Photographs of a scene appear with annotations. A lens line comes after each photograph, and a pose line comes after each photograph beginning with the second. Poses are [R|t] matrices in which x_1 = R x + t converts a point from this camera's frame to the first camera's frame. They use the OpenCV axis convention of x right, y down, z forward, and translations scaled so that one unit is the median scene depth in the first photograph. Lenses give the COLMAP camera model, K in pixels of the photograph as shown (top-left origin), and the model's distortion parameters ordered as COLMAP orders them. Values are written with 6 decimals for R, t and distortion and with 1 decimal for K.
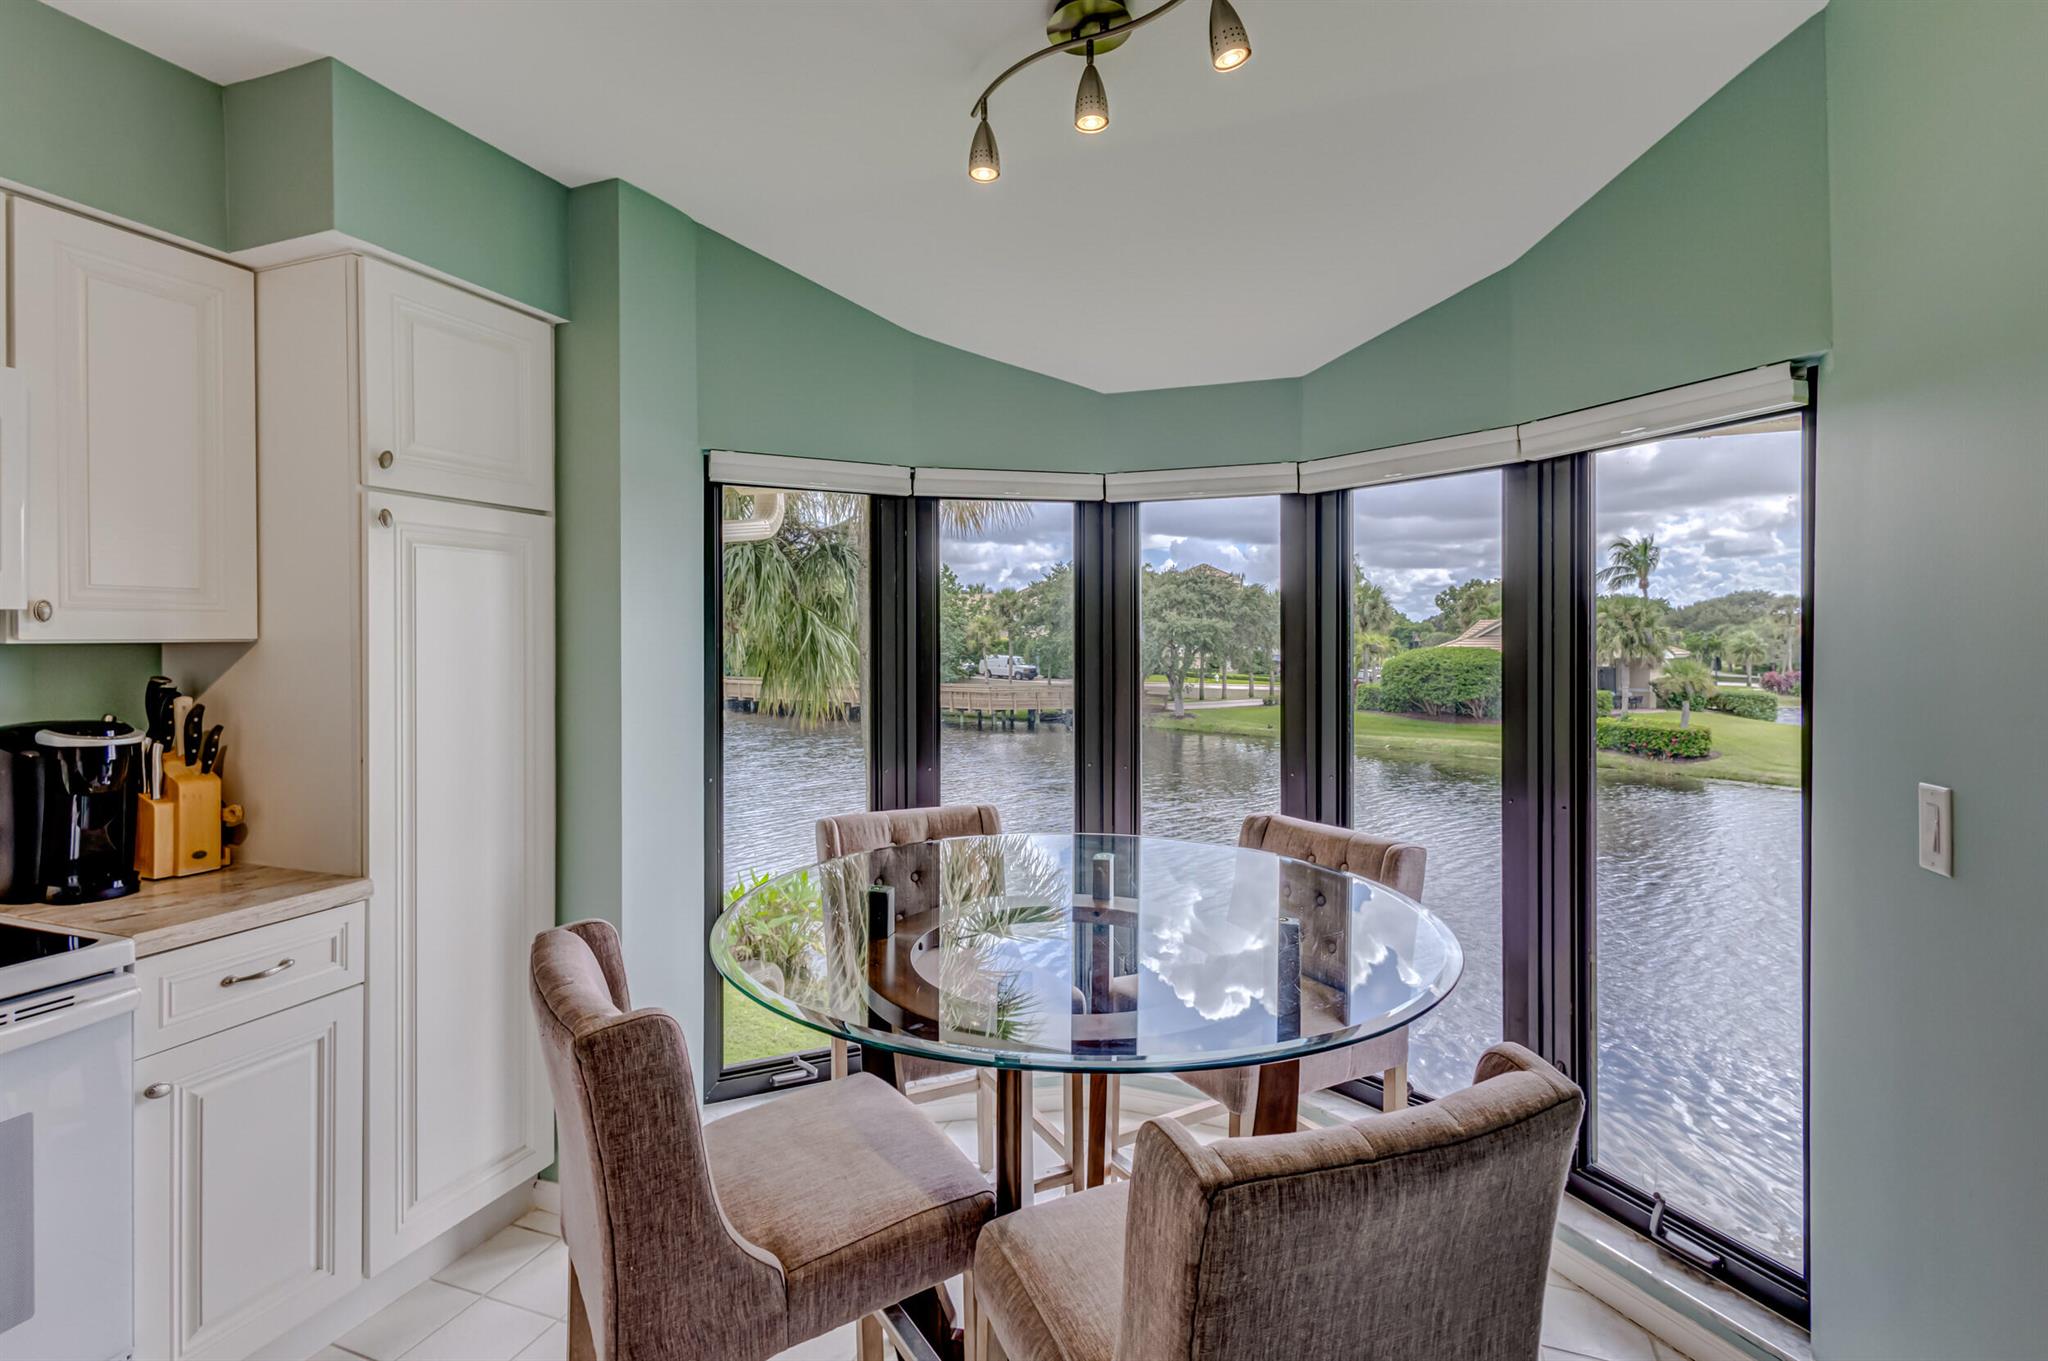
lens RADIAL K [[945.4, 0, 1018.2], [0, 945.4, 654.5], [0, 0, 1]] dist [0.003819, -0.000474]
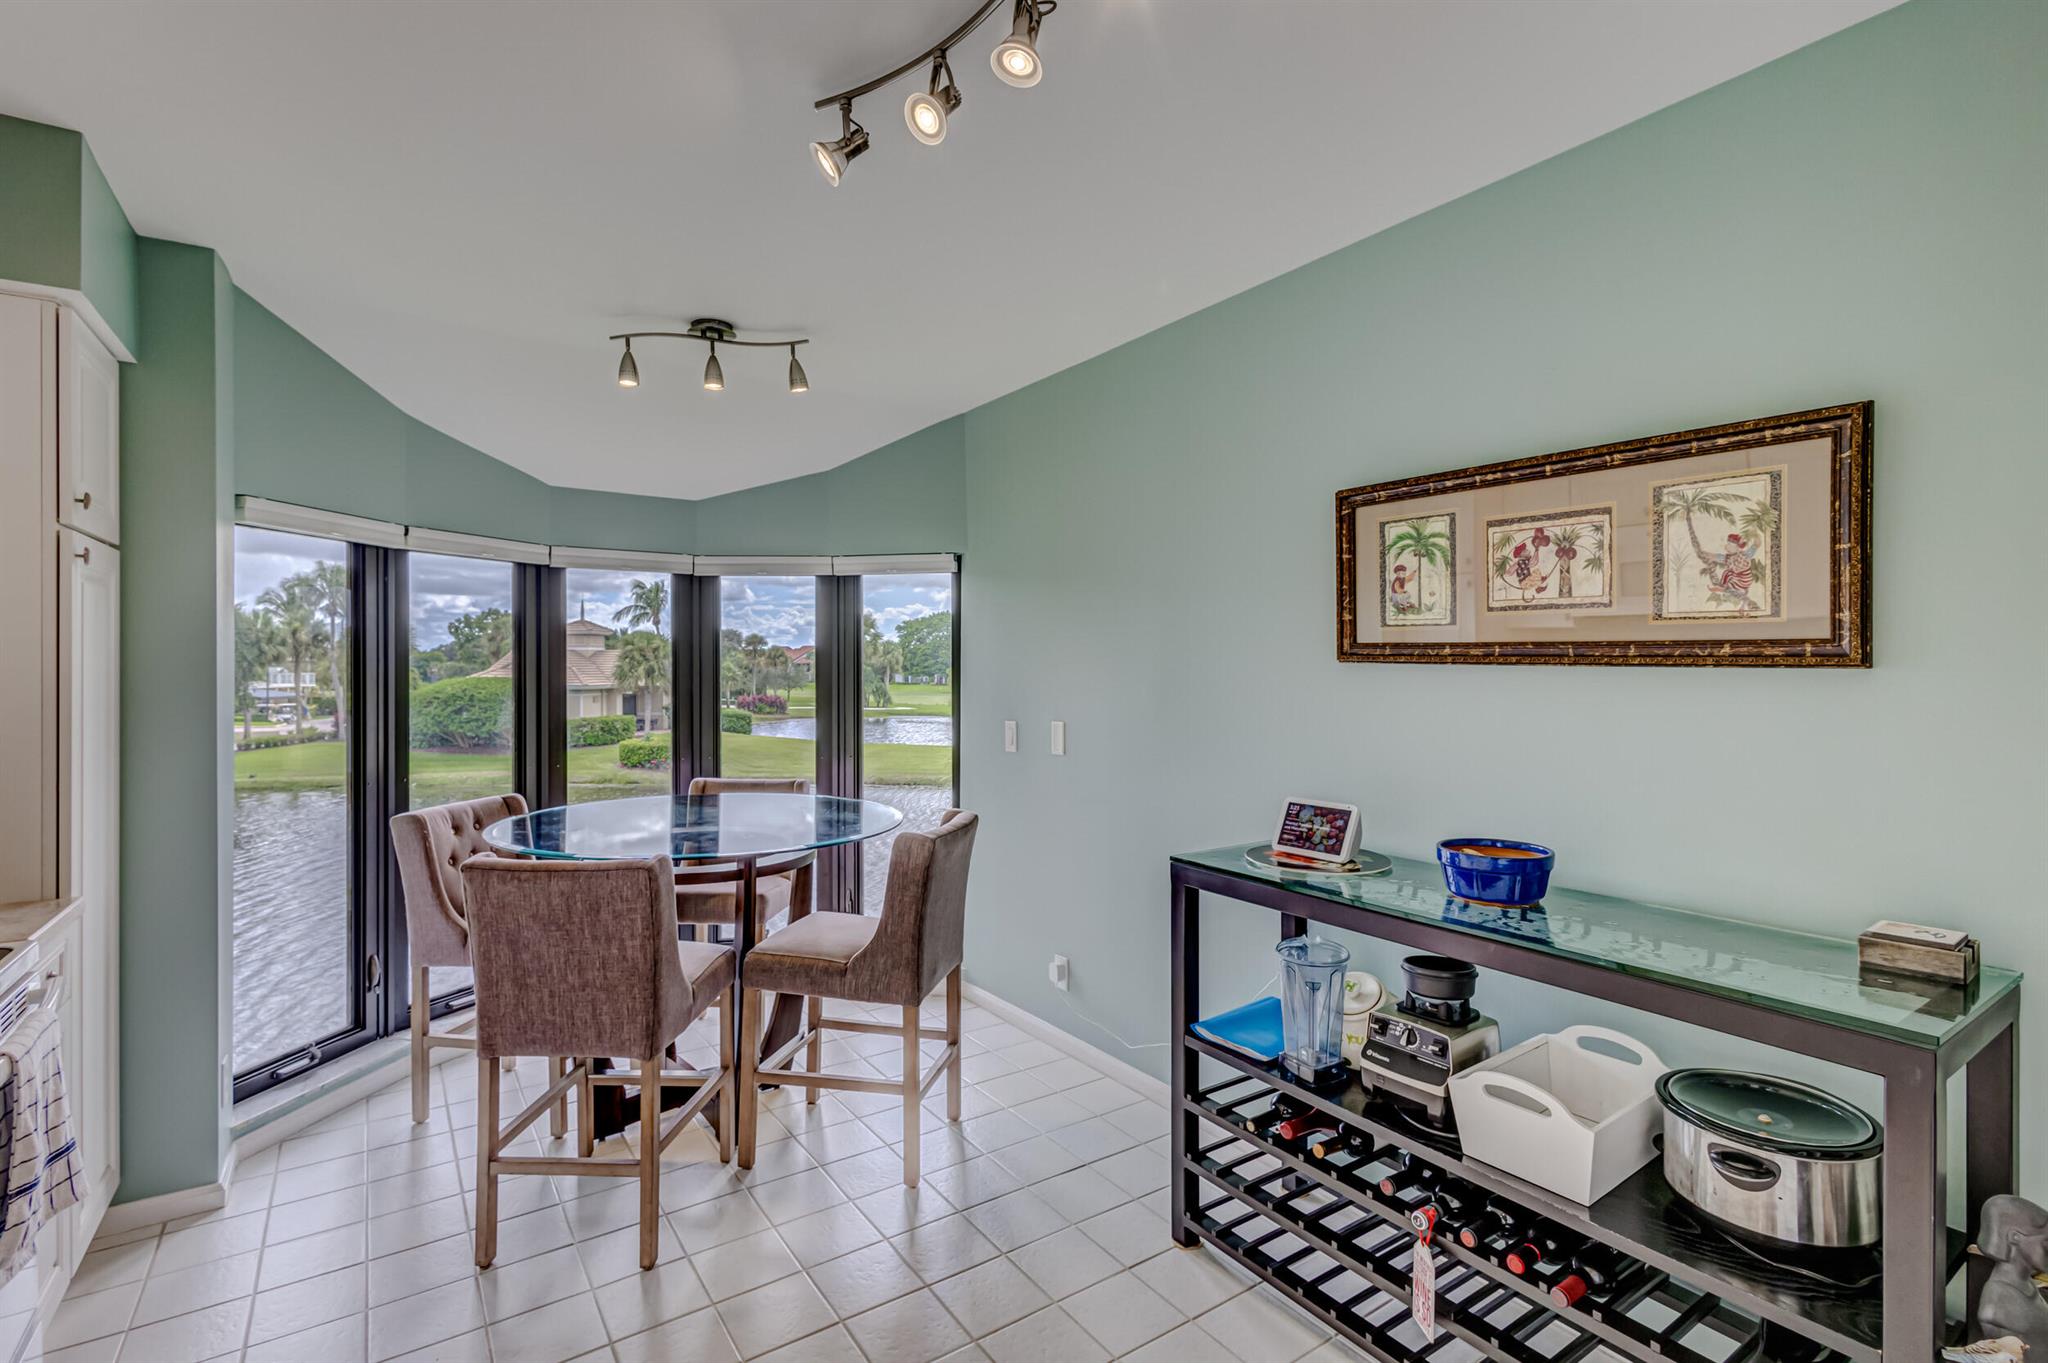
lens RADIAL K [[945.4, 0, 1020.8], [0, 945.4, 670.6], [0, 0, 1]] dist [0.003819, -0.000474]
pose [[0.567503, -0.001835, 0.823369, -0.912043], [0.013956, 0.999875, -0.007390, 0.002789], [-0.823253, 0.015685, 0.567458, -0.423945]]
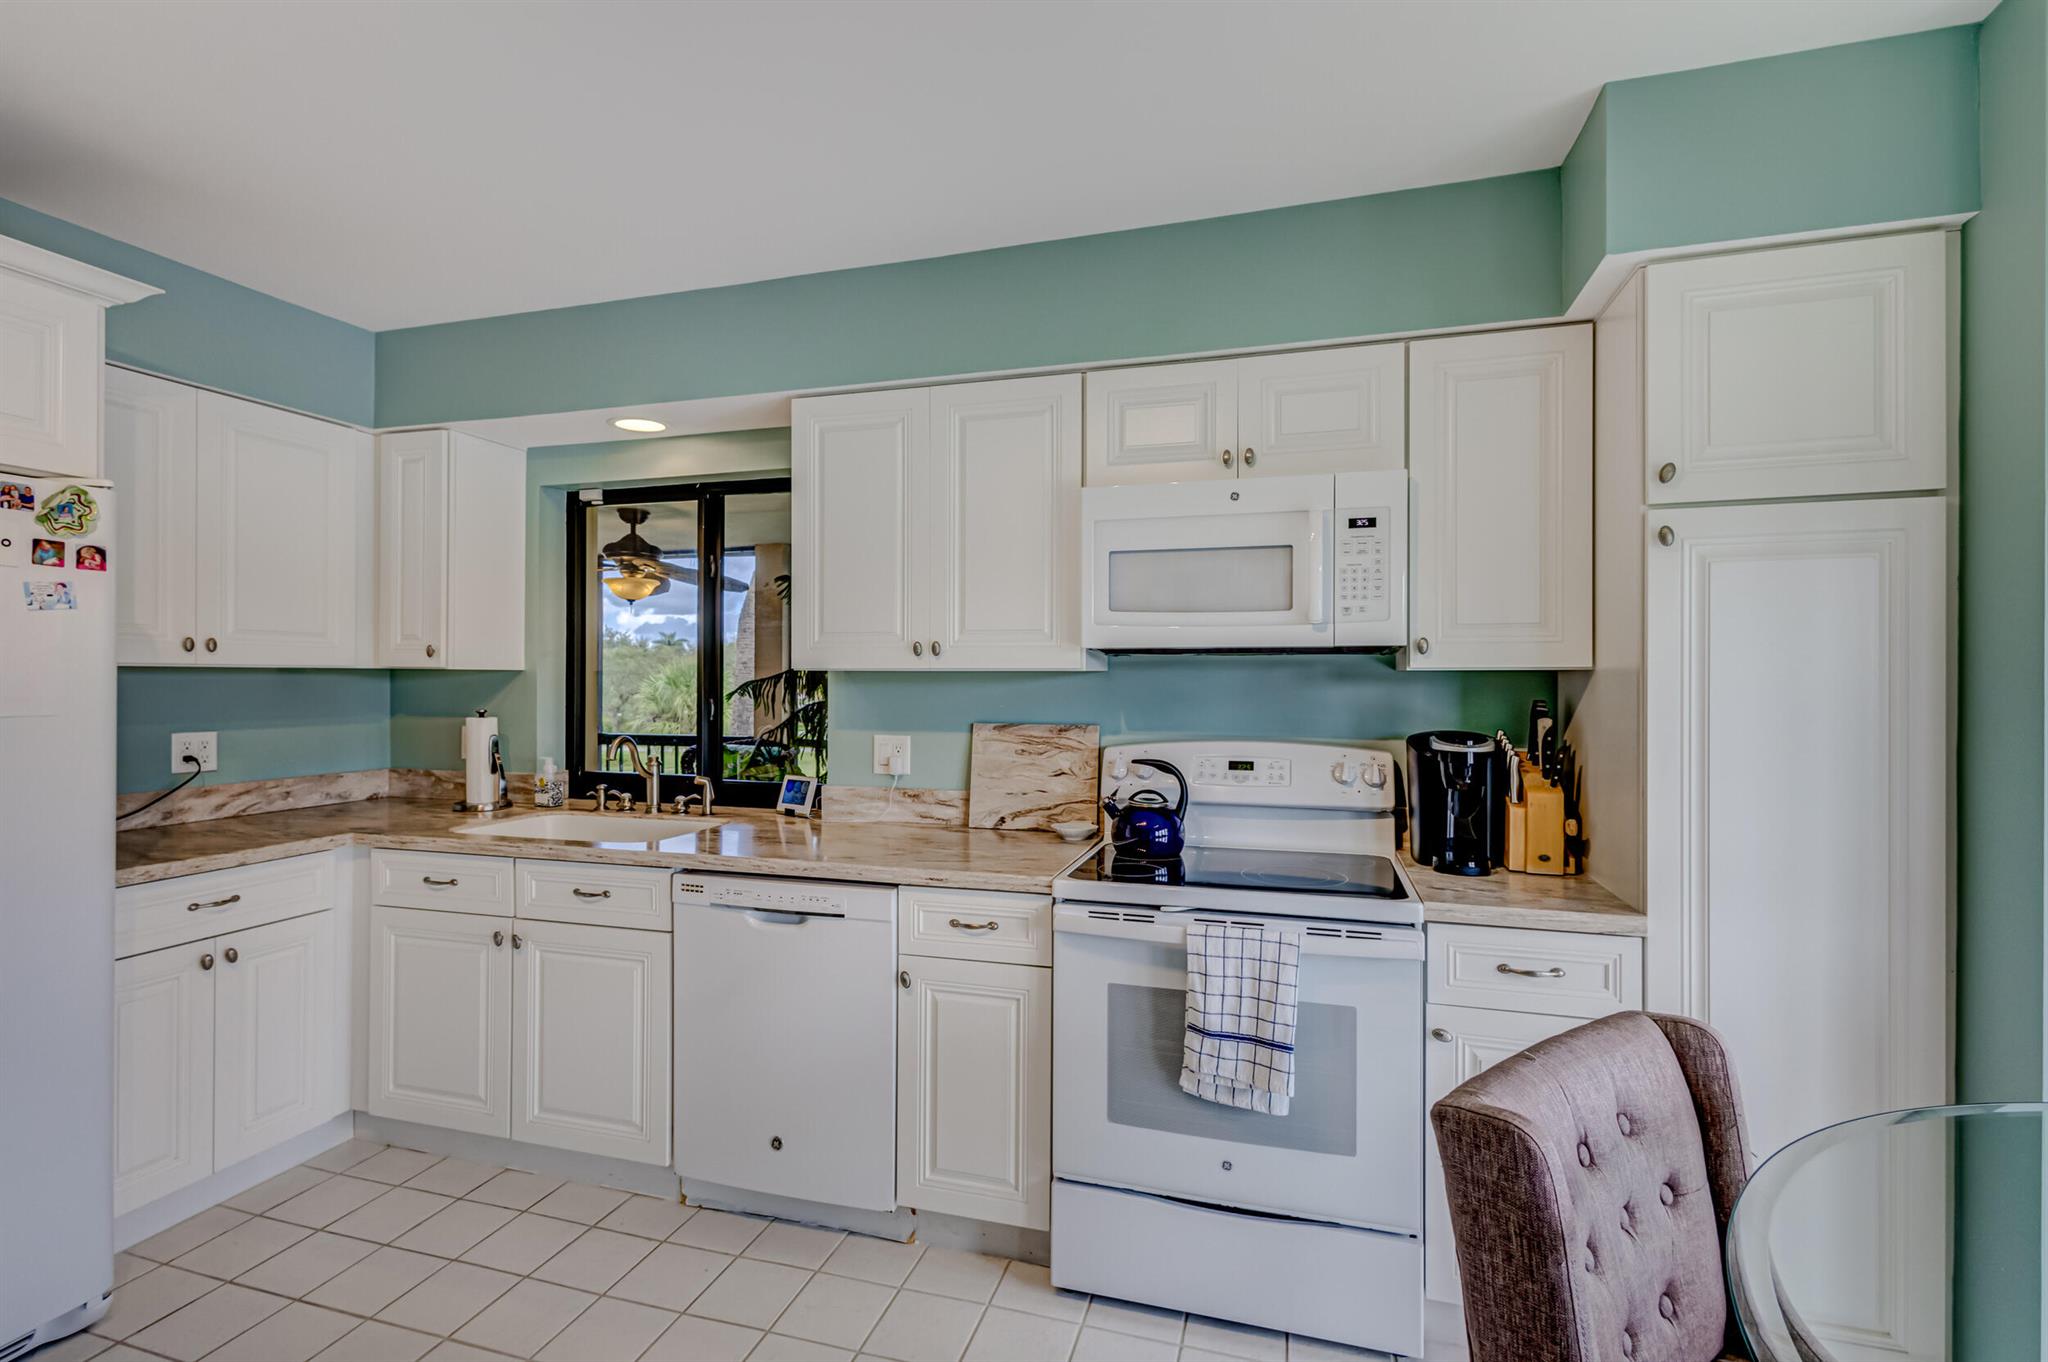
lens RADIAL K [[945.4, 0, 1023.9], [0, 945.4, 684.5], [0, 0, 1]] dist [0.003819, -0.000474]
pose [[0.068020, 0.011159, -0.997622, 0.215398], [-0.017441, 0.999798, 0.009994, 0.004001], [0.997532, 0.016720, 0.068201, 0.296738]]
